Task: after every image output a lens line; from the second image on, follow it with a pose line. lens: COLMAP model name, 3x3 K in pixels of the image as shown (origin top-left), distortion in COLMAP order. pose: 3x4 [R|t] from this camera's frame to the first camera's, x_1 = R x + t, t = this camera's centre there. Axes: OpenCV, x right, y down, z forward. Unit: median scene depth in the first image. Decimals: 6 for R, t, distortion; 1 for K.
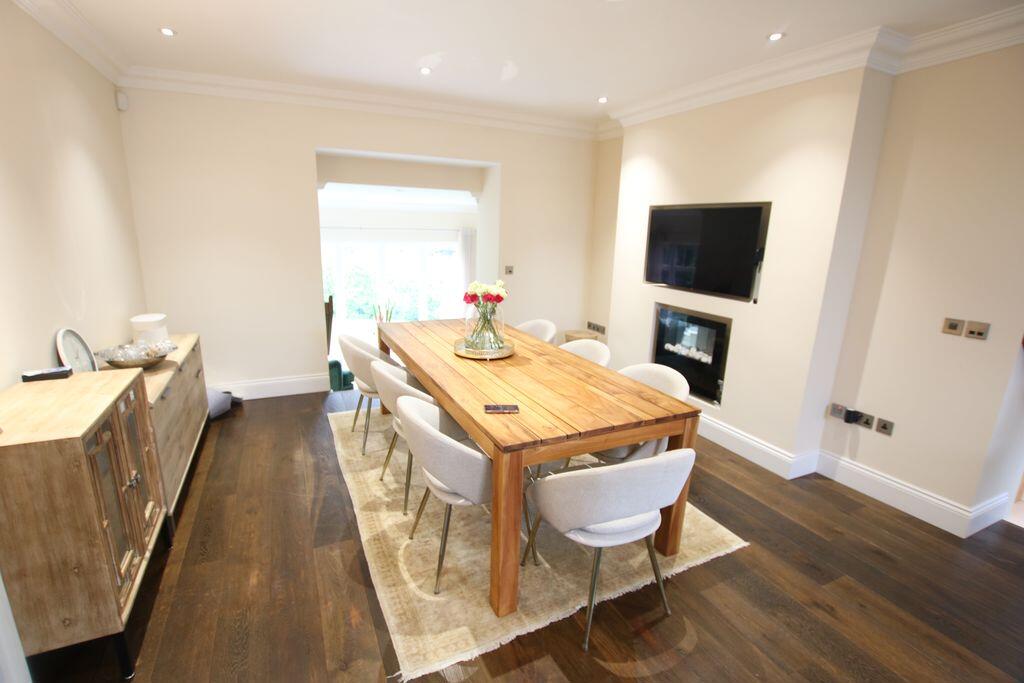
lens RADIAL K [[473.8, 0, 505.4], [0, 473.8, 344.0], [0, 0, 1]] dist [-0.024282, 0.000637]
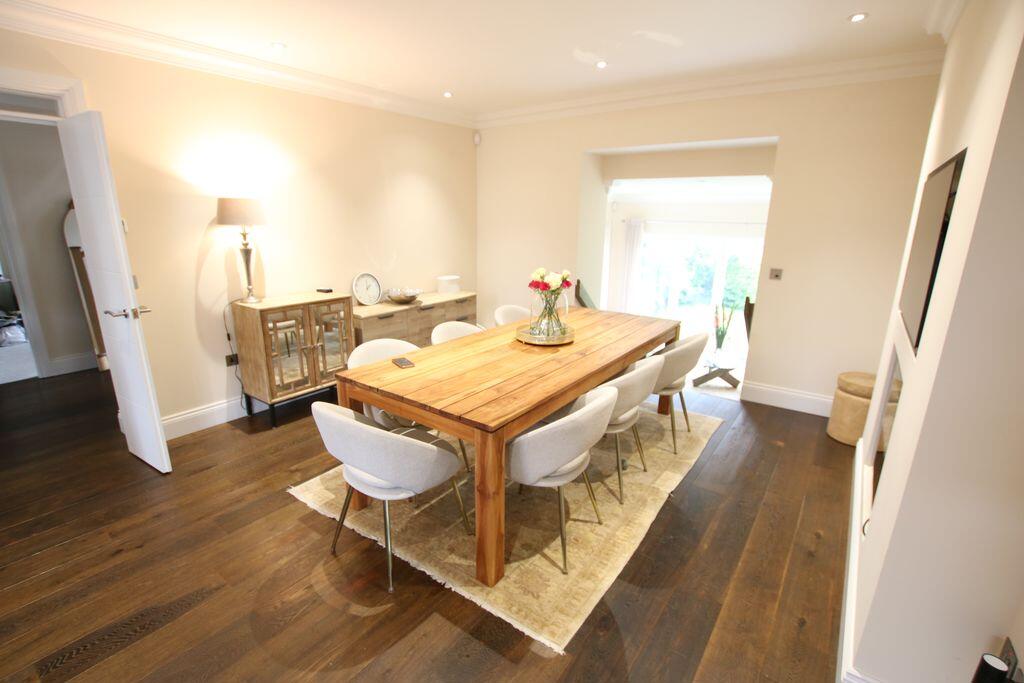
lens RADIAL K [[473.8, 0, 511.6], [0, 473.8, 344.2], [0, 0, 1]] dist [-0.024282, 0.000637]
pose [[0.479416, 0.207001, -0.852825, 0.884622], [-0.205060, 0.971305, 0.120485, -0.088418], [0.853294, 0.117117, 0.508107, 0.462901]]
